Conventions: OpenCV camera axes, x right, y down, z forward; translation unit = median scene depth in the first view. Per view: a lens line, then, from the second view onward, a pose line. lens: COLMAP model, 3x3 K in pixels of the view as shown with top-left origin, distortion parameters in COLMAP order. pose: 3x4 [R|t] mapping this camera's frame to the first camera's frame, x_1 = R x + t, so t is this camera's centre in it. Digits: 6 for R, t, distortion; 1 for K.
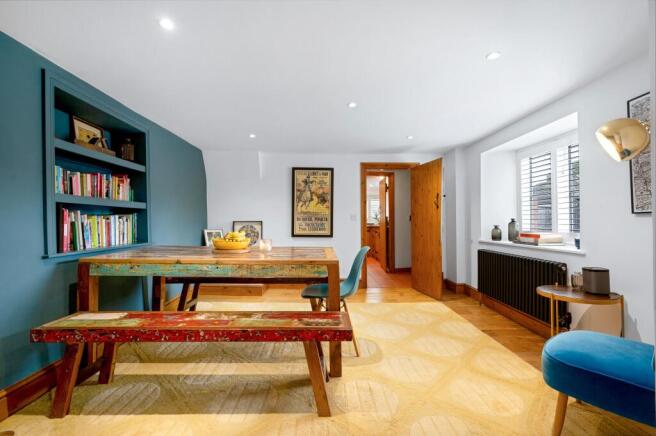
lens RADIAL K [[260.2, 0, 323.3], [0, 260.2, 218.8], [0, 0, 1]] dist [0.000014, 0.000008]
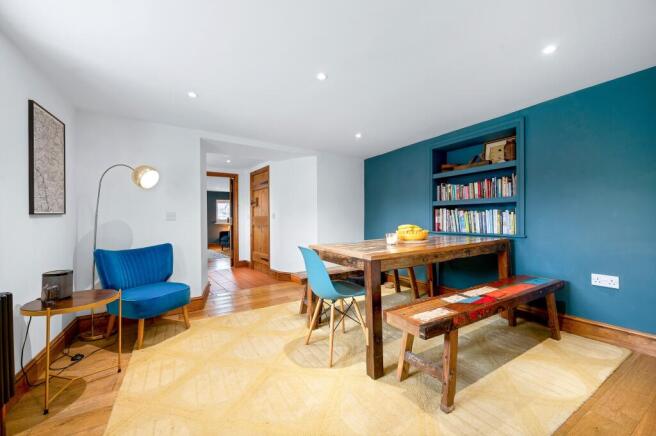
lens RADIAL K [[260.2, 0, 323.3], [0, 260.2, 218.8], [0, 0, 1]] dist [0.000014, 0.000008]
pose [[-0.866161, 0.007921, -0.499702, 0.559976], [0.005577, 0.999965, 0.006184, 0.017161], [0.499734, 0.002570, -0.866175, 1.833339]]
